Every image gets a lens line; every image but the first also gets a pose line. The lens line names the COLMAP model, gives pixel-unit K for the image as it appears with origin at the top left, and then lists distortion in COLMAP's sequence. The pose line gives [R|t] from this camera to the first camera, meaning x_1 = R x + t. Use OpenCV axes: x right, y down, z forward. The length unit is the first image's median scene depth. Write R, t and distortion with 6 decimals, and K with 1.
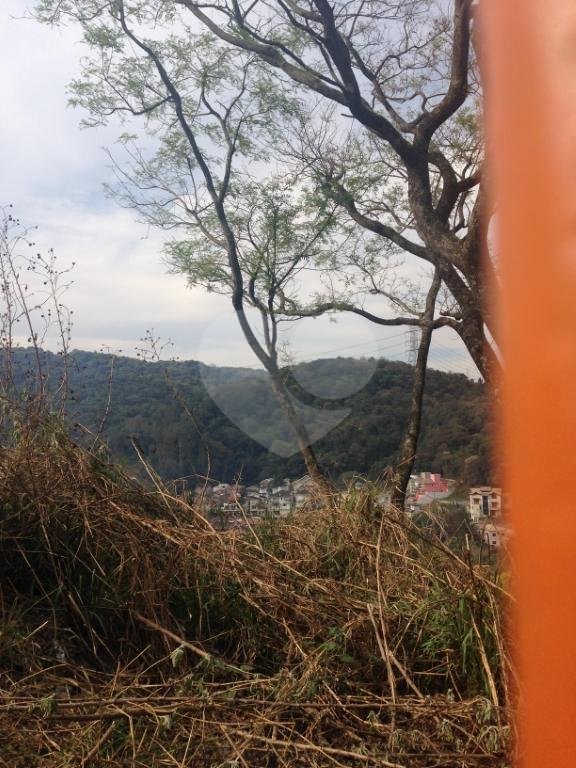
lens RADIAL K [[611.7, 0, 289.6], [0, 611.7, 357.7], [0, 0, 1]] dist [0.041218, -0.055513]
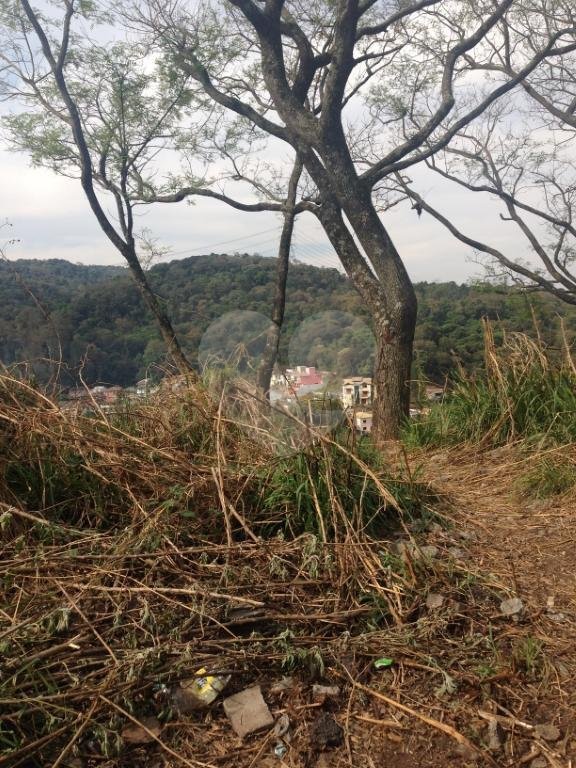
lens RADIAL K [[609.8, 0, 325.2], [0, 609.8, 383.8], [0, 0, 1]] dist [0.041084, -0.067263]
pose [[0.987127, -0.035994, 0.155835, 0.116999], [0.015247, 0.991088, 0.132331, 0.094117], [-0.159210, -0.128251, 0.978879, -0.015583]]
